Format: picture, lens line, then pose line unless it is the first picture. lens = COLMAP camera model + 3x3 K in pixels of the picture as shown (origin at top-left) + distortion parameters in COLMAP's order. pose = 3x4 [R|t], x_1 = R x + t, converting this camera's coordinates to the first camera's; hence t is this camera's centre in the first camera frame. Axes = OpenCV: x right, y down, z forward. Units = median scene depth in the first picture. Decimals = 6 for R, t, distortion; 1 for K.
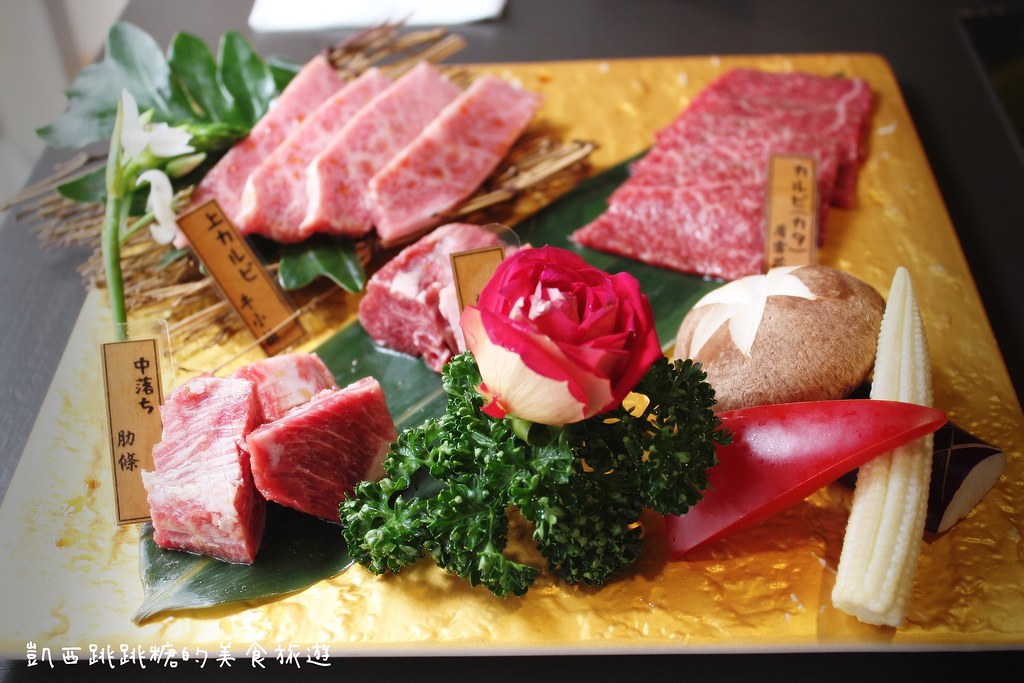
lens RADIAL K [[1262.0, 0, 512.0], [0, 1262.0, 341.5], [0, 0, 1]] dist [-0.186416, 0.401747]
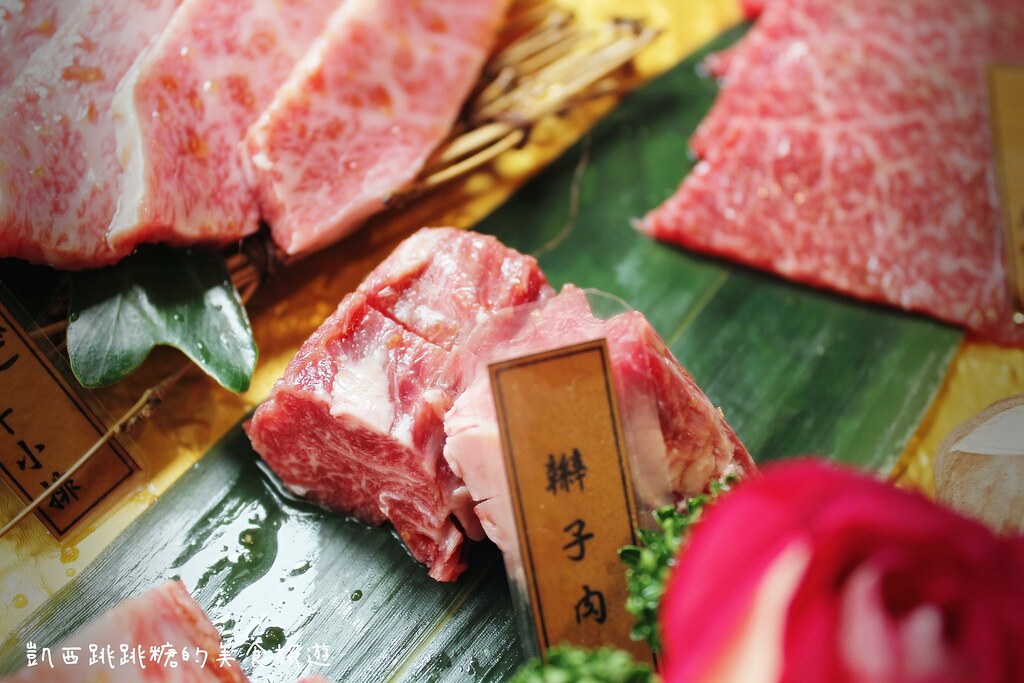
lens RADIAL K [[1262.0, 0, 512.0], [0, 1262.0, 341.5], [0, 0, 1]] dist [-0.186416, 0.401747]
pose [[0.985297, -0.029887, 0.168216, -0.096569], [-0.001584, 0.982940, 0.183918, -0.133156], [-0.170843, -0.181480, 0.968441, 0.505464]]
